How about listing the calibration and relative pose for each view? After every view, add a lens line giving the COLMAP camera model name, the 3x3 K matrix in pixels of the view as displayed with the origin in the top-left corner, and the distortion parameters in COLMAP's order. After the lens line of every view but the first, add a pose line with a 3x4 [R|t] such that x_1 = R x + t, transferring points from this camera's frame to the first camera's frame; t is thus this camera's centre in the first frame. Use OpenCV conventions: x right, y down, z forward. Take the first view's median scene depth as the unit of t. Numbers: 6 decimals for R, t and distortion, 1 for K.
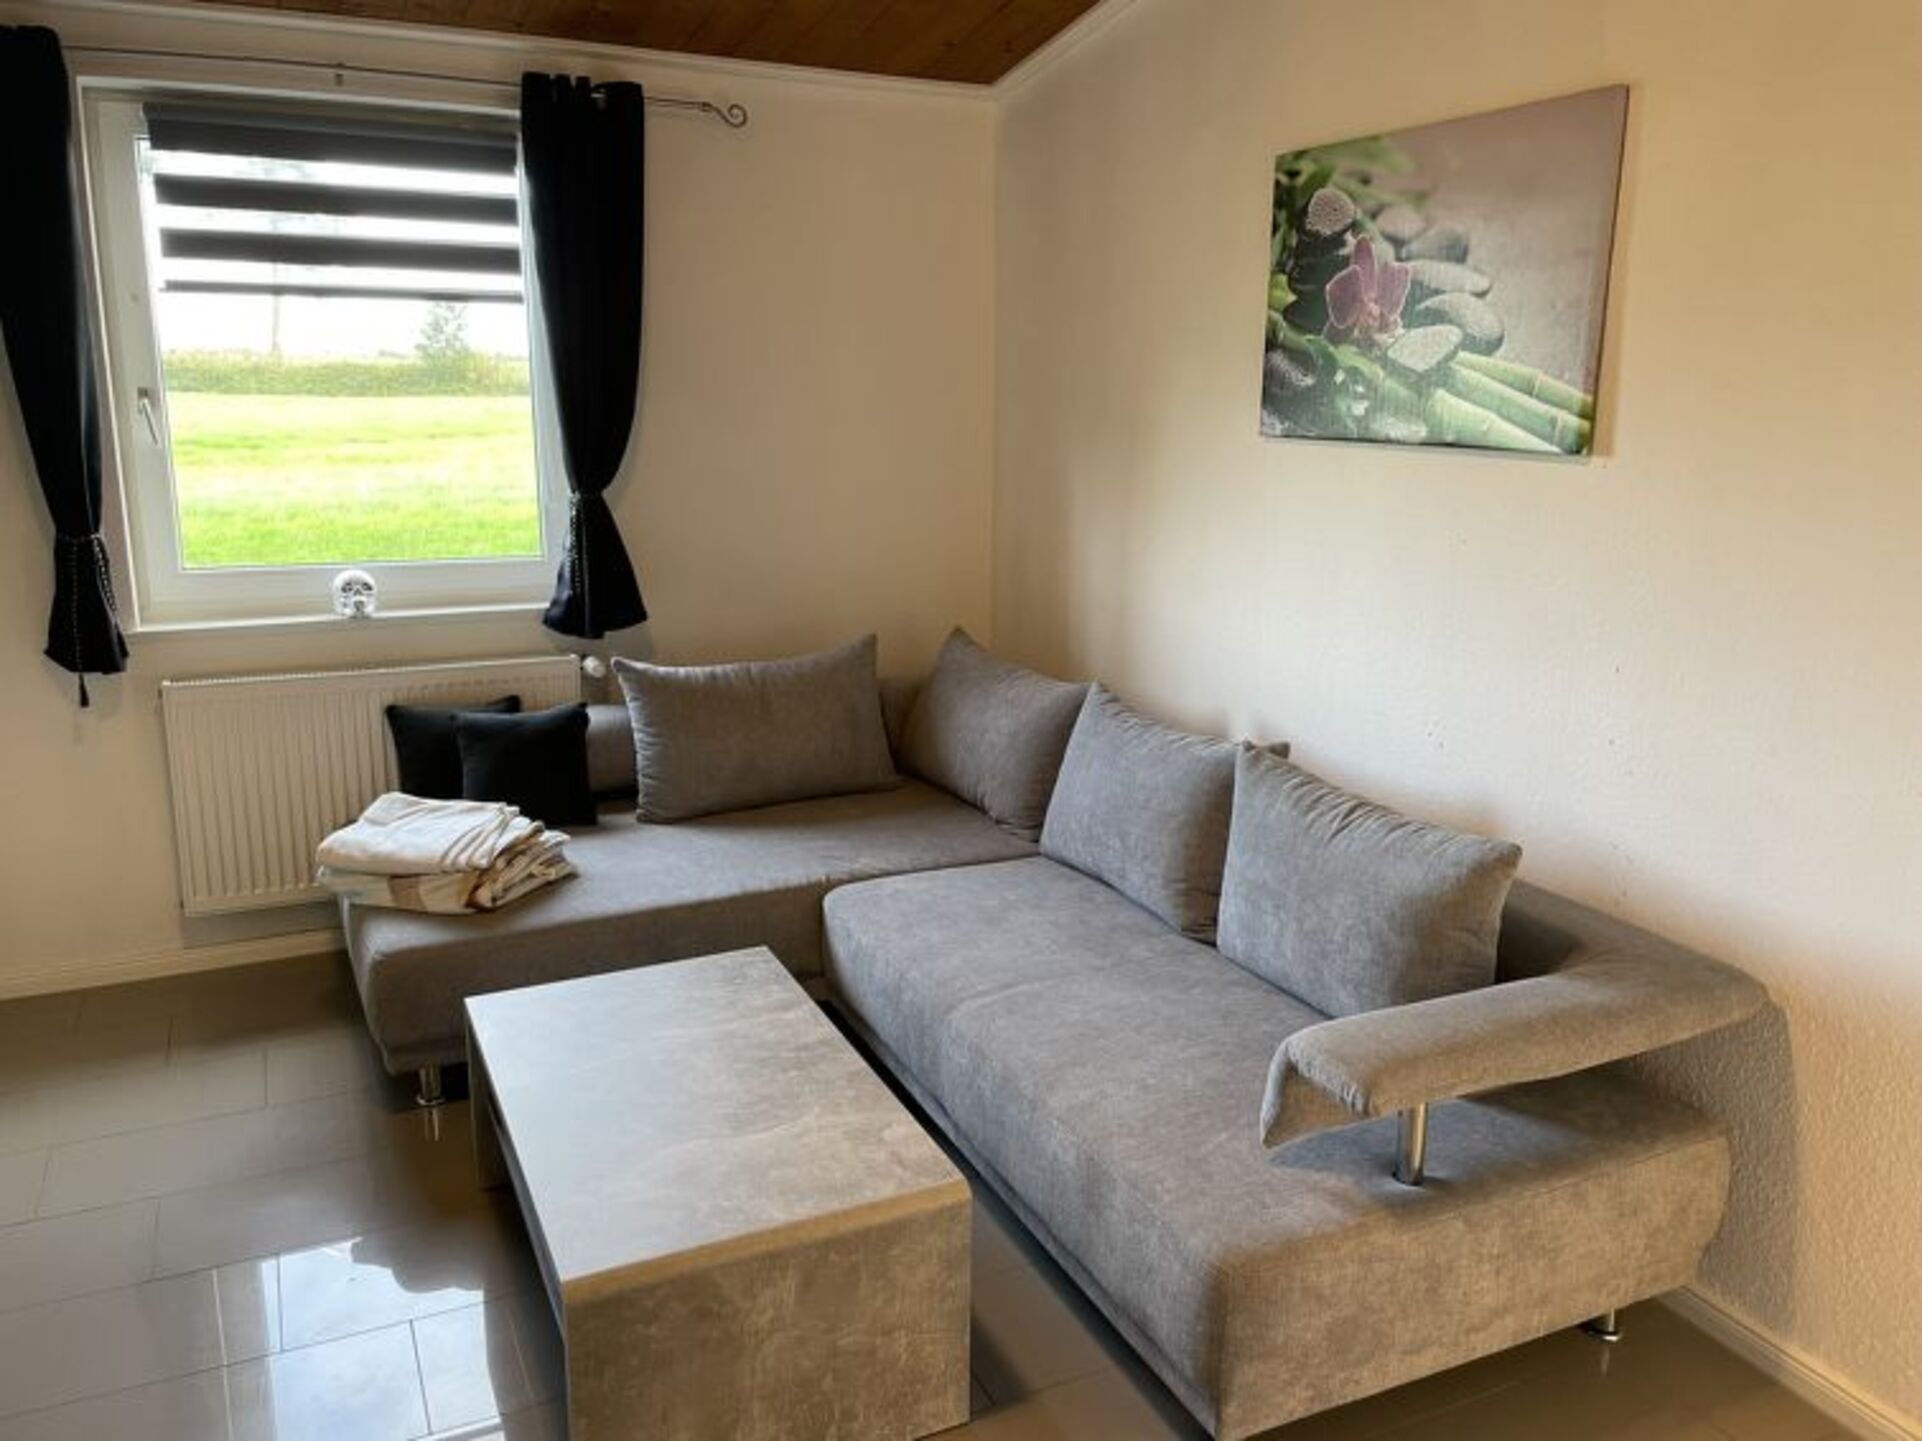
lens RADIAL K [[1478.0, 0, 952.8], [0, 1478.0, 724.8], [0, 0, 1]] dist [0.095882, -0.132643]
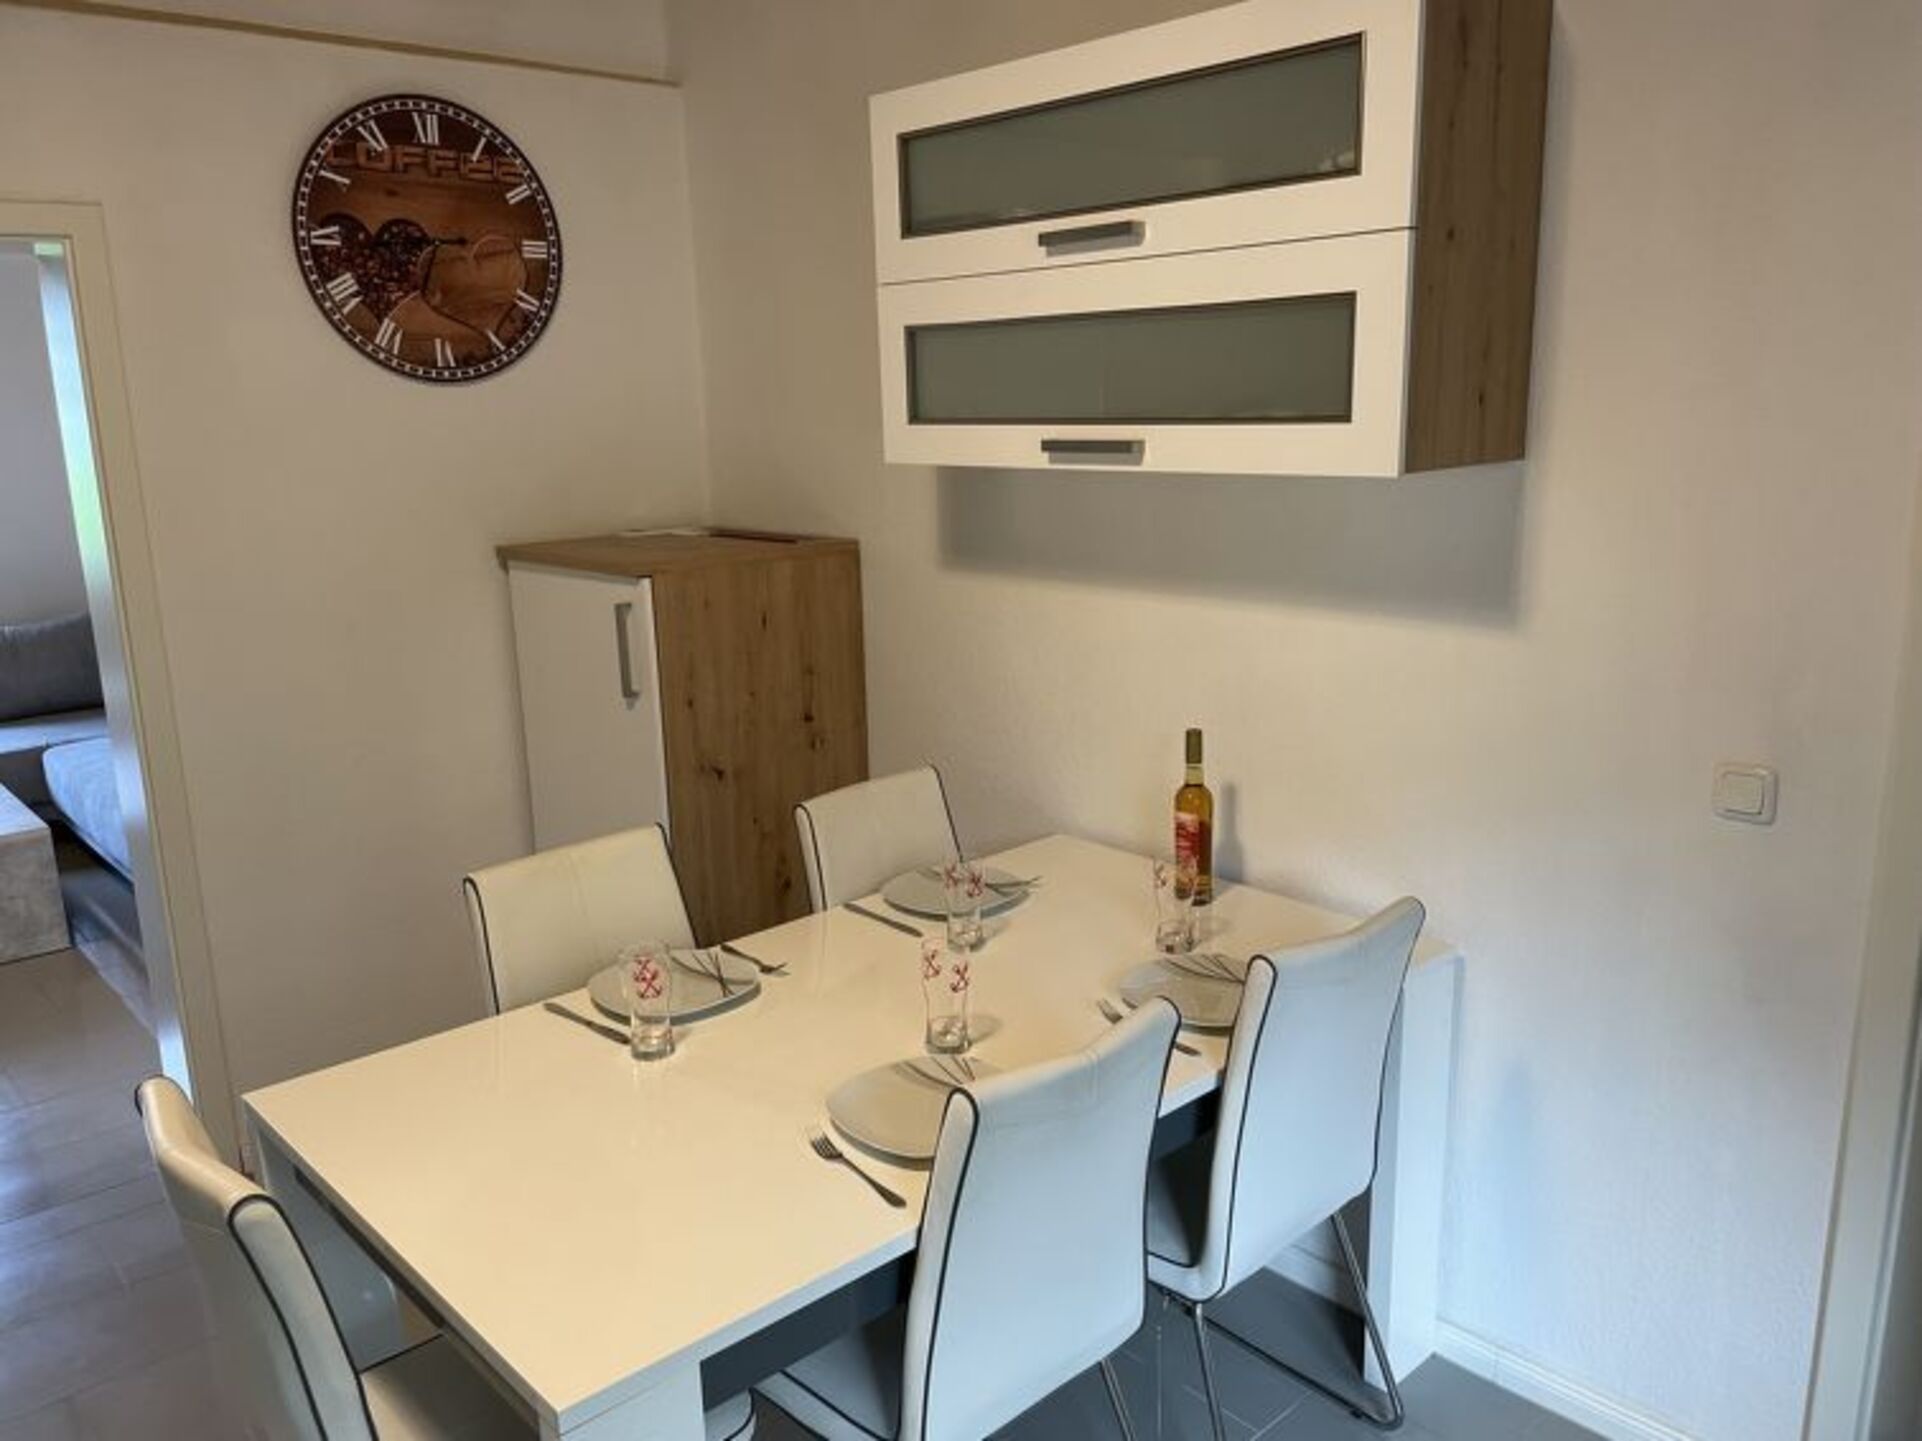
lens RADIAL K [[1478.0, 0, 952.8], [0, 1478.0, 724.8], [0, 0, 1]] dist [0.095882, -0.132643]
pose [[0.952913, -0.107621, 0.283503, 0.834516], [0.110354, 0.993872, 0.006363, 0.377073], [-0.282450, 0.025222, 0.958950, -1.829143]]
